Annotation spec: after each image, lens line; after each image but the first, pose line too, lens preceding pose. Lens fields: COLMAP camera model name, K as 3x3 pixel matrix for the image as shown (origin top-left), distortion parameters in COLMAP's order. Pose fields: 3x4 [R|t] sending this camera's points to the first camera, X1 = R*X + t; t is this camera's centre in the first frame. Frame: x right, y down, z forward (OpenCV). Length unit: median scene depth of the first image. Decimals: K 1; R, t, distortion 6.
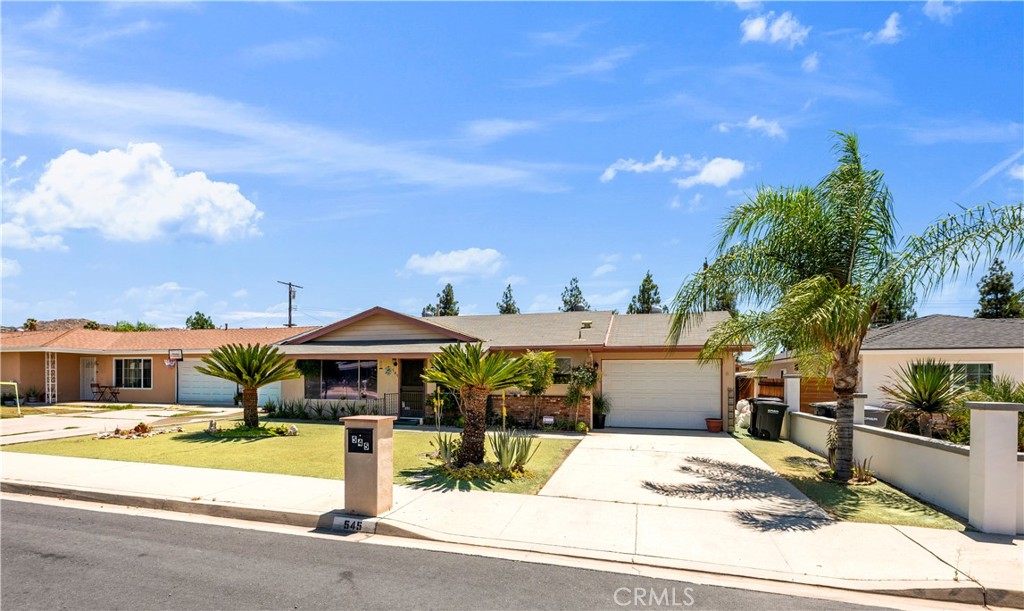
lens RADIAL K [[476.2, 0, 488.6], [0, 476.2, 386.8], [0, 0, 1]] dist [0.008215, -0.000460]
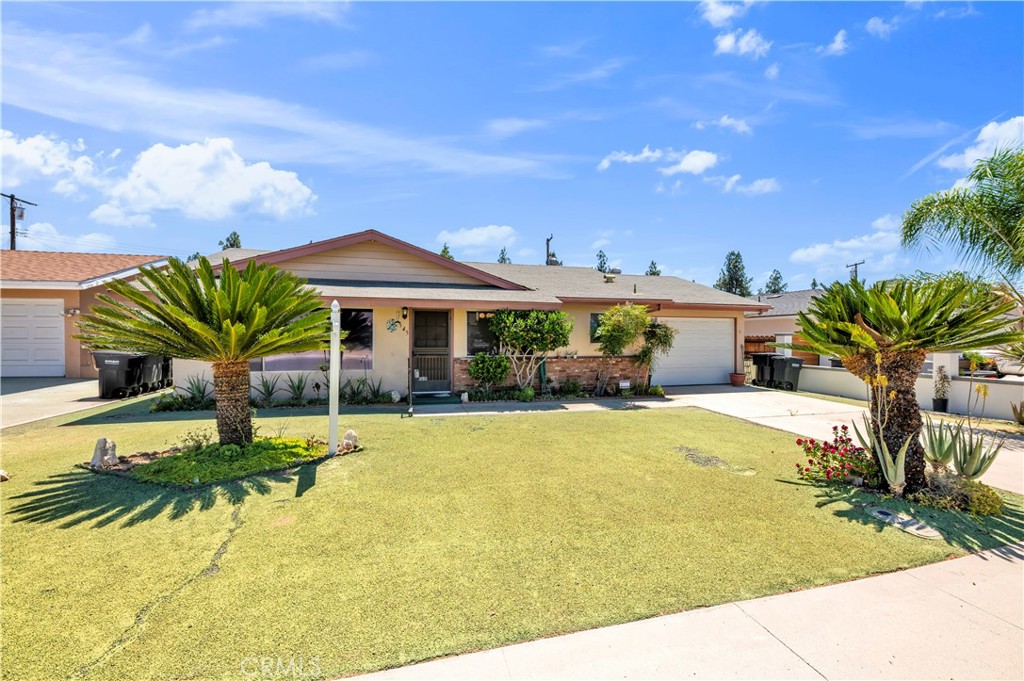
lens RADIAL K [[410.0, 0, 511.8], [0, 410.0, 339.4], [0, 0, 1]] dist [0.006247, -0.001080]
pose [[0.851992, -0.006126, 0.523519, -0.376028], [0.009855, 0.999942, -0.004338, -0.009639], [-0.523462, 0.008856, 0.852003, 0.410504]]
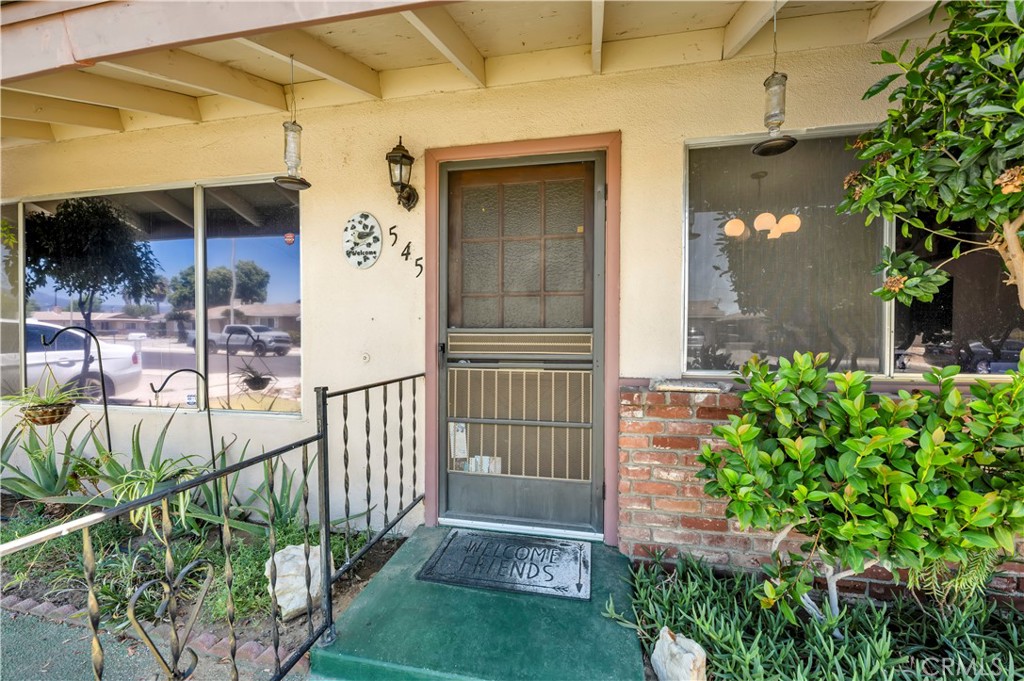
lens RADIAL K [[410.0, 0, 514.3], [0, 410.0, 342.4], [0, 0, 1]] dist [0.006247, -0.001080]
pose [[0.993463, -0.006622, 0.113963, -0.175709], [0.005902, 0.999960, 0.006657, 0.002170], [-0.114002, -0.005941, 0.993463, 0.856687]]
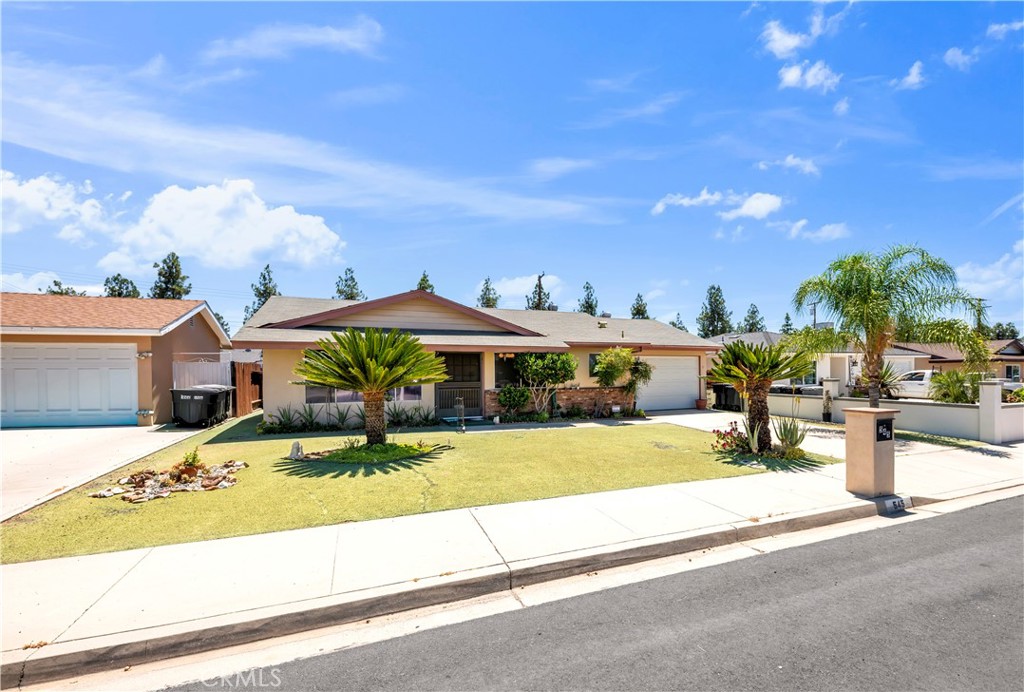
lens RADIAL K [[440.5, 0, 555.8], [0, 440.5, 373.2], [0, 0, 1]] dist [0.004047, 0.000442]
pose [[0.769401, -0.014005, 0.638612, -0.558479], [0.019986, 0.999798, -0.002154, -0.012830], [-0.638453, 0.014421, 0.769526, 0.249904]]
